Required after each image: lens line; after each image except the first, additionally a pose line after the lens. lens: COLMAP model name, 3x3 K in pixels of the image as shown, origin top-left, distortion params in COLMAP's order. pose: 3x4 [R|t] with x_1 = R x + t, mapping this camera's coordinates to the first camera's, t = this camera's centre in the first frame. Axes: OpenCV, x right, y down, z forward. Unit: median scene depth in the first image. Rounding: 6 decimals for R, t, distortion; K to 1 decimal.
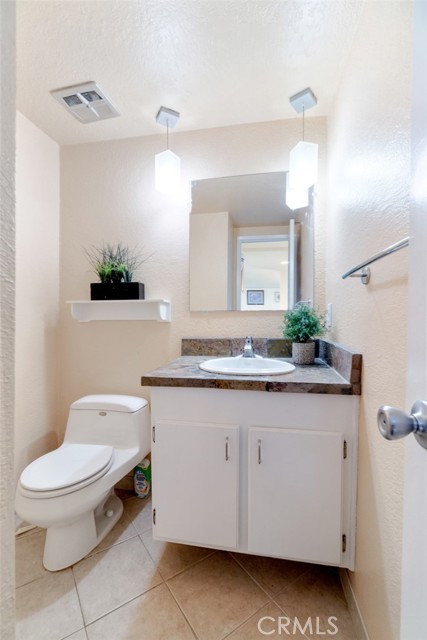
lens RADIAL K [[278.9, 0, 211.9], [0, 278.9, 325.7], [0, 0, 1]] dist [-0.003255, -0.001198]
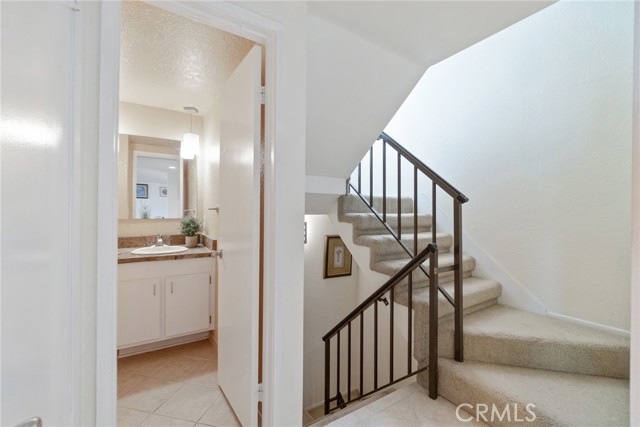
lens RADIAL K [[278.9, 0, 316.8], [0, 278.9, 216.1], [0, 0, 1]] dist [-0.003255, -0.001198]
pose [[0.731423, -0.006195, 0.681896, -0.357860], [0.005473, 0.999980, 0.003213, -0.081410], [-0.681902, 0.001382, 0.731442, -1.016447]]
